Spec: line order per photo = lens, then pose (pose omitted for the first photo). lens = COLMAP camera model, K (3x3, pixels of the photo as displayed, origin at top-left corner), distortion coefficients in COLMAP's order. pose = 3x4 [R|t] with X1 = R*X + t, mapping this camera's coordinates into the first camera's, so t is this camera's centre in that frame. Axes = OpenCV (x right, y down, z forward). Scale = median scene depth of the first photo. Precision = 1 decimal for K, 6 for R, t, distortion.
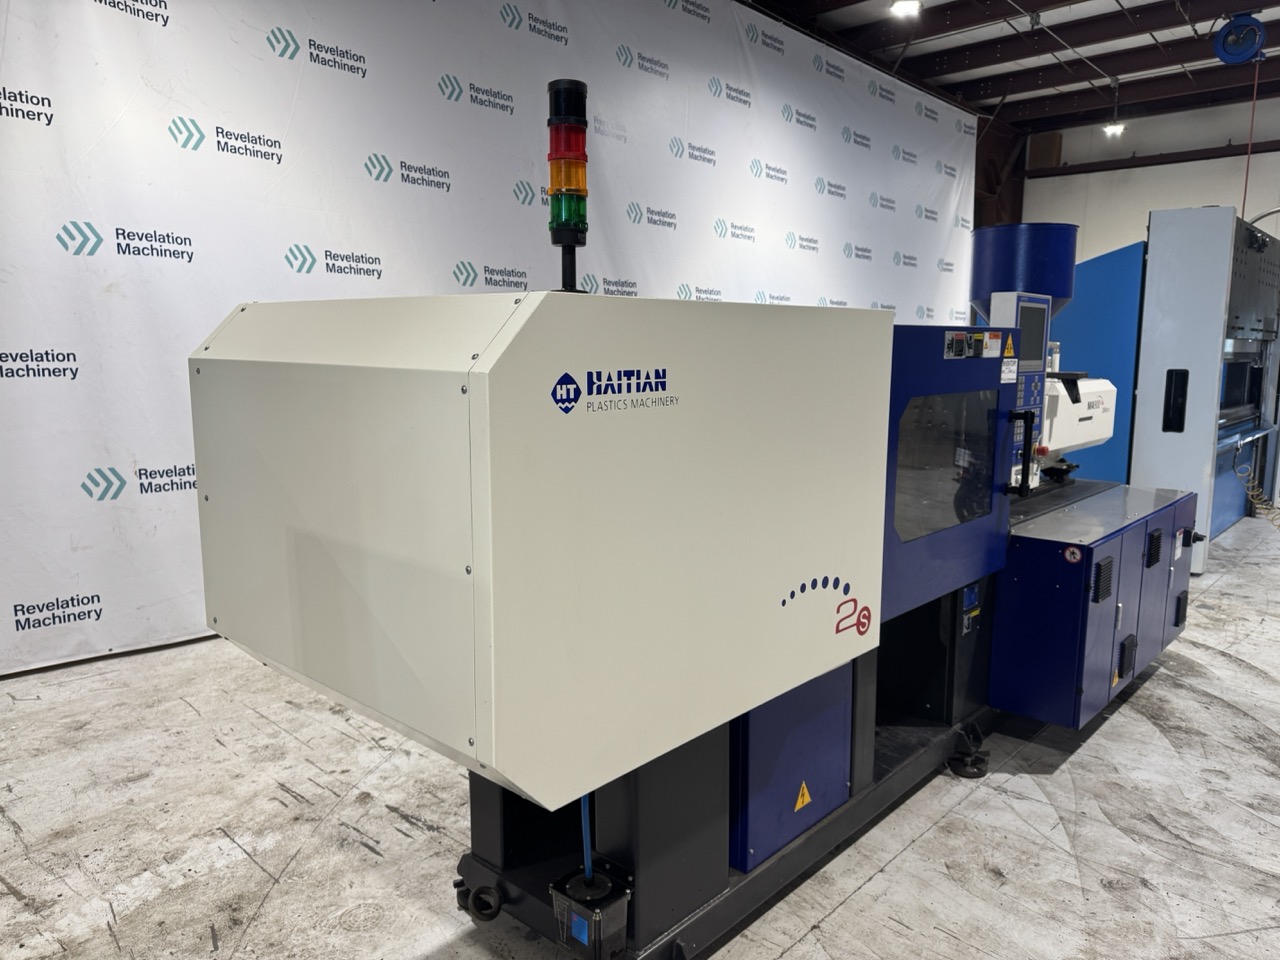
lens RADIAL K [[922.3, 0, 639.6], [0, 922.3, 472.7], [0, 0, 1]] dist [0.013565, -0.002531]
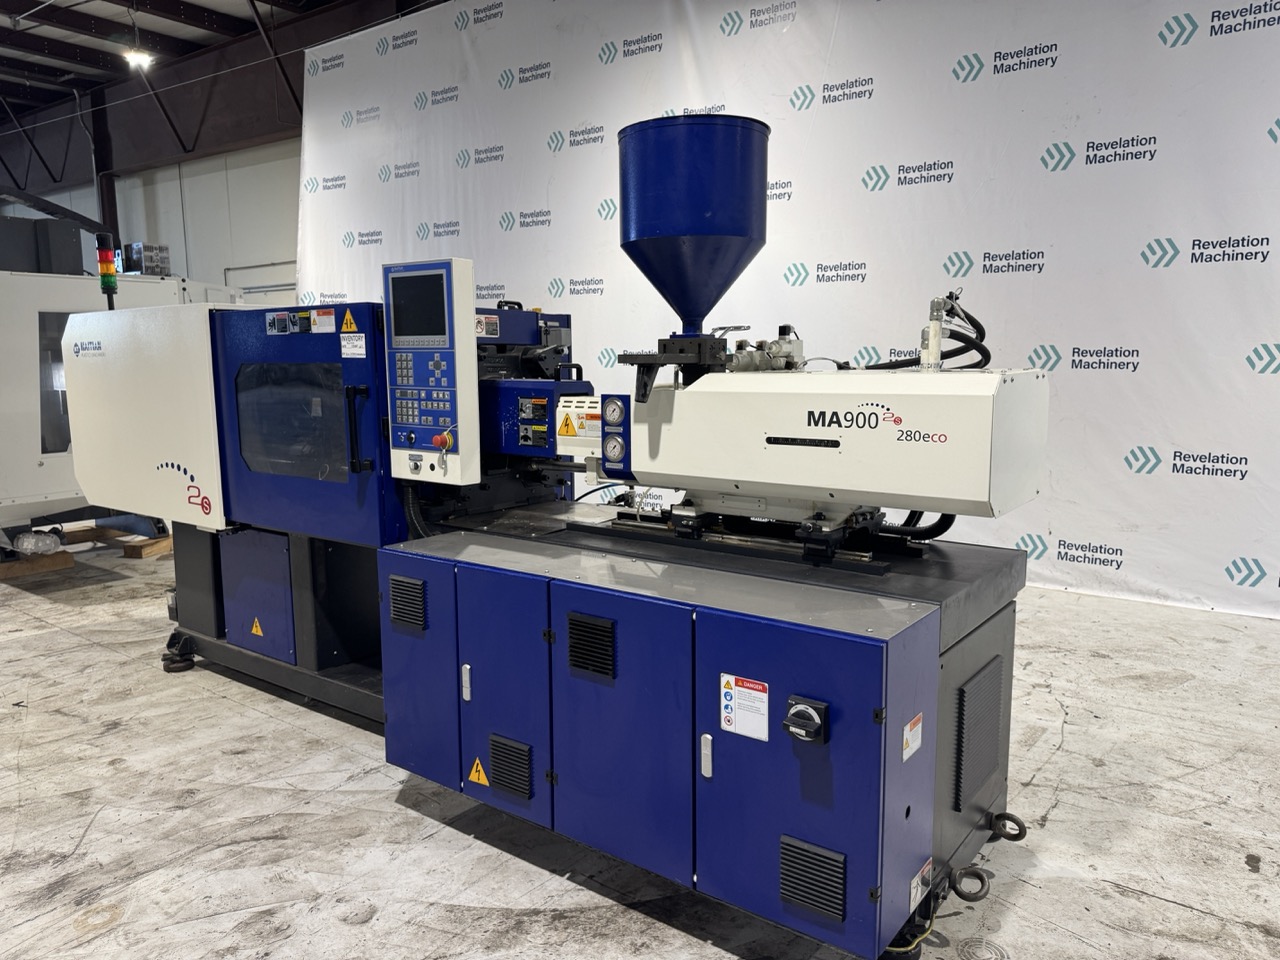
lens RADIAL K [[895.7, 0, 645.2], [0, 895.7, 496.3], [0, 0, 1]] dist [0.005618, -0.004191]
pose [[0.099579, 0.143398, -0.984643, 1.464301], [-0.138201, 0.981963, 0.129031, -0.123225], [0.985385, 0.123230, 0.117601, 1.261377]]
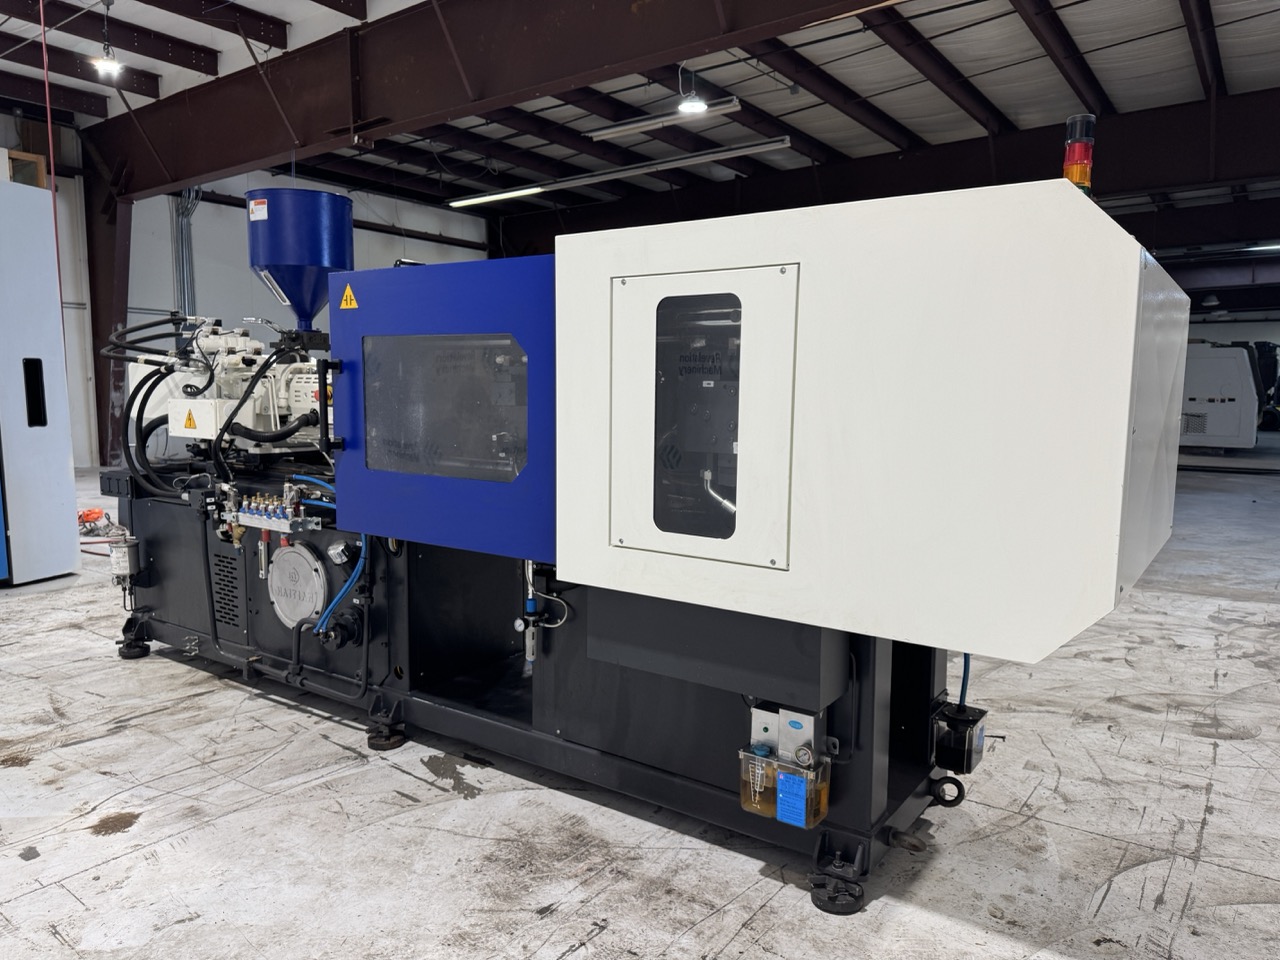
lens RADIAL K [[895.7, 0, 645.2], [0, 895.7, 496.3], [0, 0, 1]] dist [0.005618, -0.004191]
pose [[-0.127898, -0.128214, 0.983465, -0.834668], [0.131764, 0.980622, 0.144979, -0.058560], [-0.982996, 0.148128, -0.108526, 1.079339]]
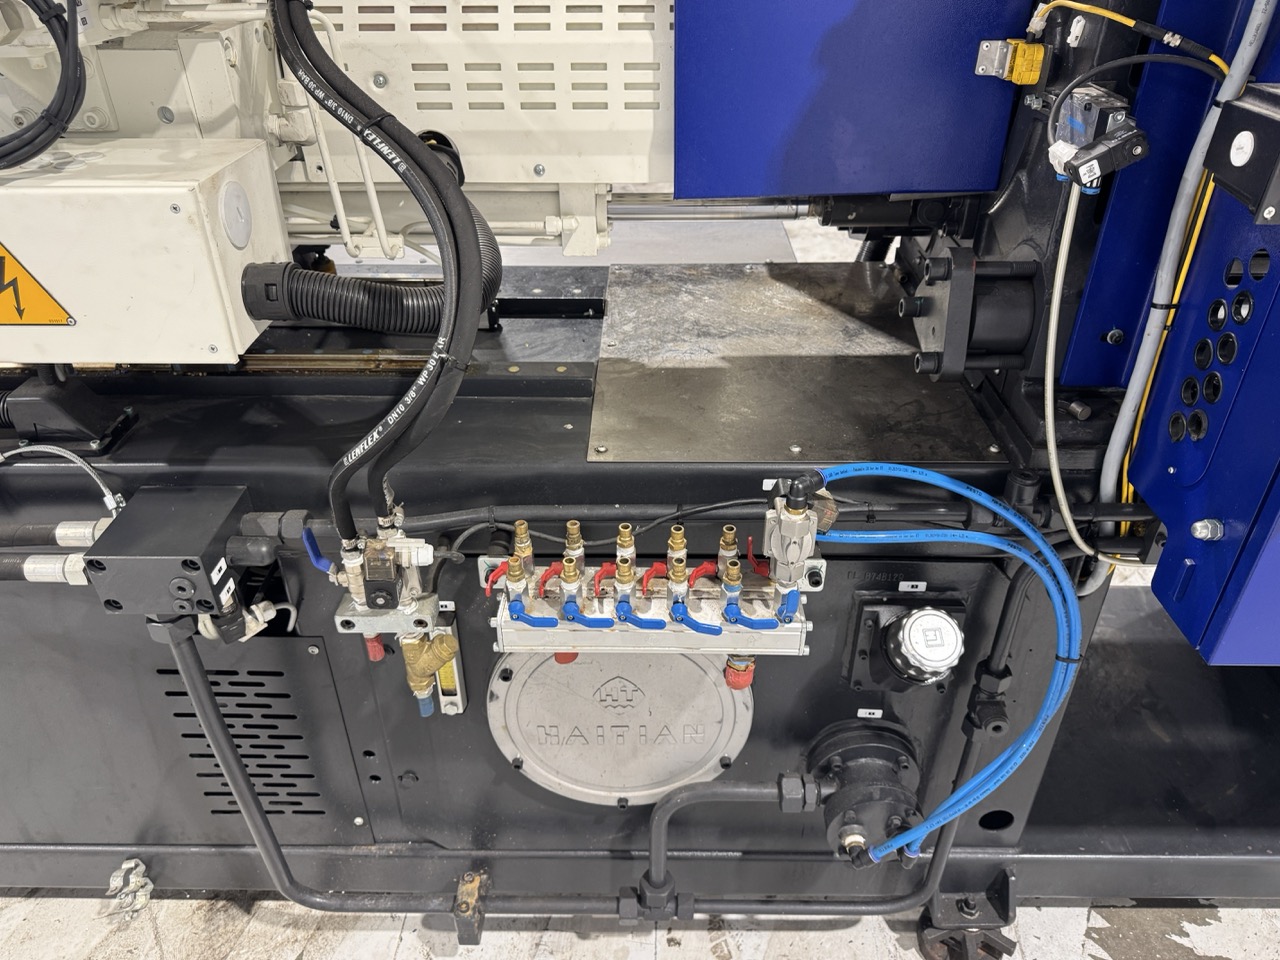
lens RADIAL K [[922.4, 0, 646.2], [0, 922.4, 501.8], [0, 0, 1]] dist [-0.009424, -0.005548]
pose [[-0.659351, -0.420159, 0.623476, 0.134092], [0.108434, 0.767459, 0.631861, -0.163470], [-0.743974, 0.484225, -0.460466, 1.550361]]
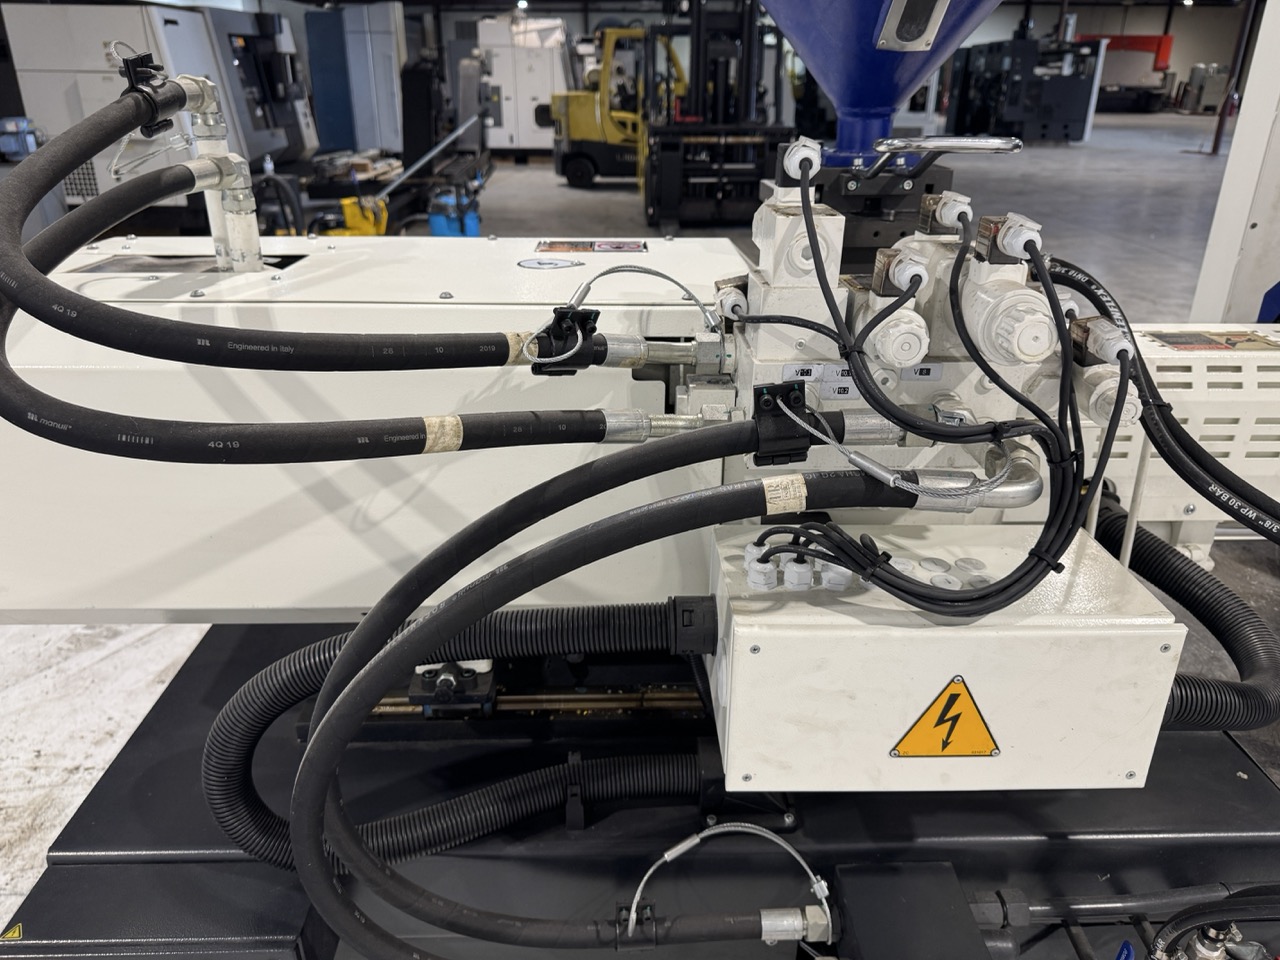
lens RADIAL K [[916.4, 0, 640.0], [0, 916.4, 480.0], [0, 0, 1]] dist [-0.006301, -0.002574]
pose [[-0.687420, -0.300876, 0.661005, 0.356717], [0.096592, 0.864187, 0.493813, -0.246280], [-0.719808, 0.403305, -0.564997, 1.703264]]
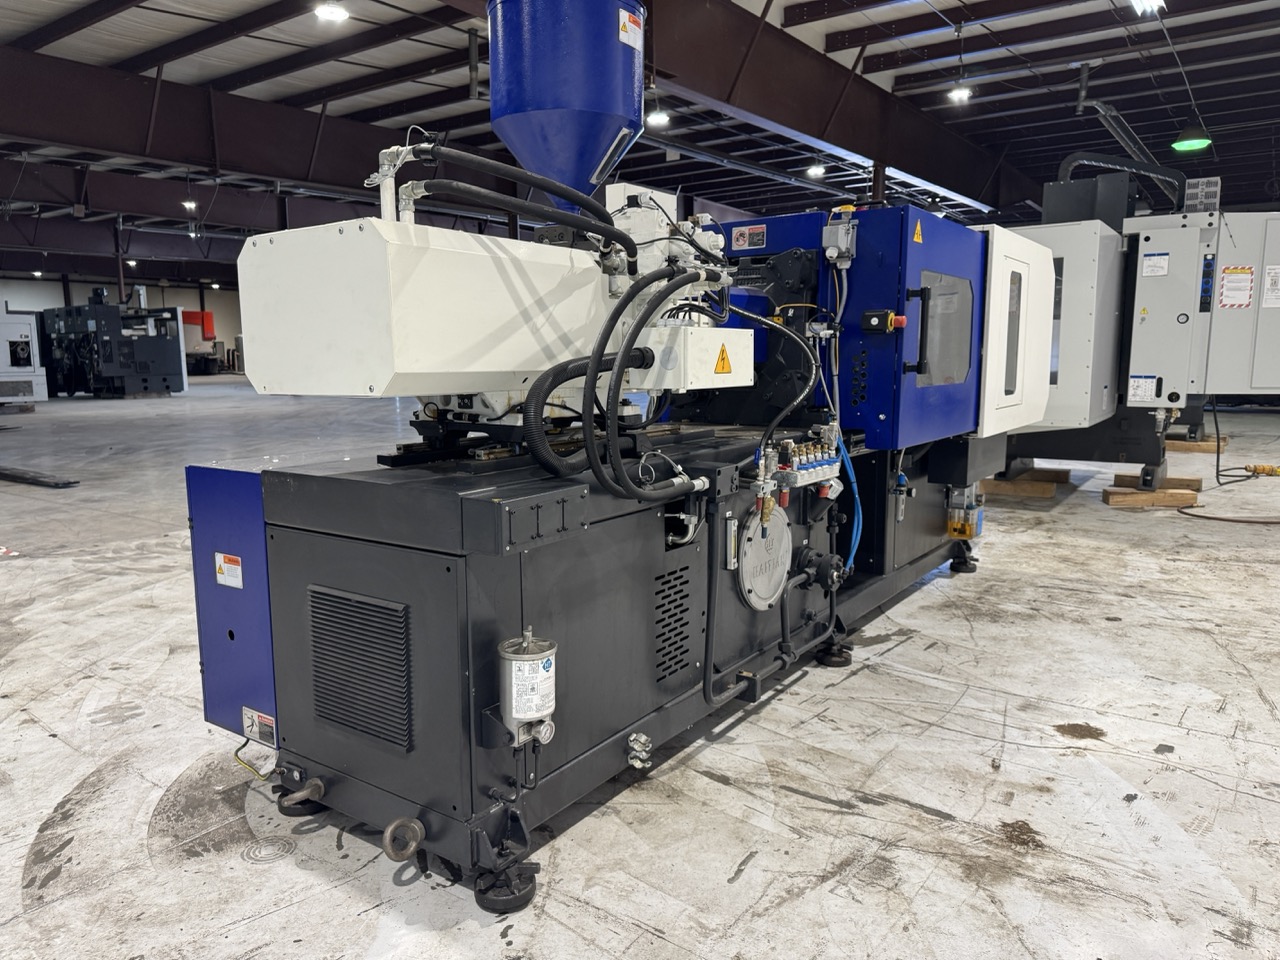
lens RADIAL K [[897.5, 0, 624.0], [0, 897.5, 482.8], [0, 0, 1]] dist [0.085556, -0.121069]
pose [[-0.993729, 0.017540, -0.110432, 0.616486], [-0.014393, 0.959339, 0.281888, -0.181180], [0.110886, 0.281710, -0.953071, 2.303222]]
